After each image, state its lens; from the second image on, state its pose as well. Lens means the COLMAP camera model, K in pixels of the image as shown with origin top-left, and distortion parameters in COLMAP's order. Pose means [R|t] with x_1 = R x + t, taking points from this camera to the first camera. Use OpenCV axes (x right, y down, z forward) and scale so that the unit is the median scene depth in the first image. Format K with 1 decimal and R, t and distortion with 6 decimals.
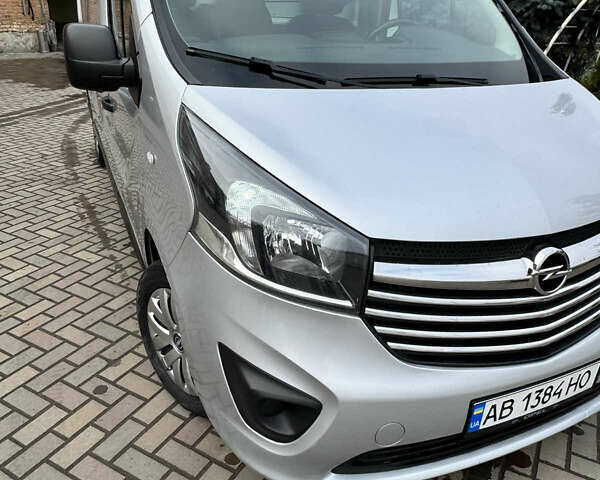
lens RADIAL K [[508.9, 0, 297.2], [0, 508.9, 237.1], [0, 0, 1]] dist [0.010469, 0.002109]
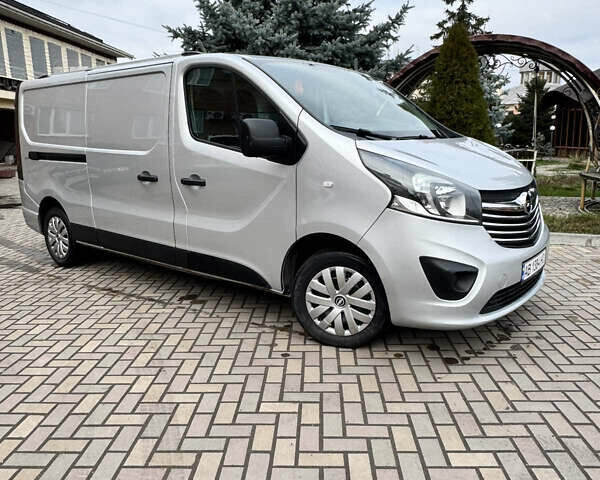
lens RADIAL K [[508.9, 0, 299.7], [0, 508.9, 243.8], [0, 0, 1]] dist [0.010469, 0.002109]
pose [[0.889504, -0.149349, 0.431831, -0.678475], [0.238430, 0.957917, -0.159832, 0.174072], [-0.389787, 0.245132, 0.887680, -0.274302]]
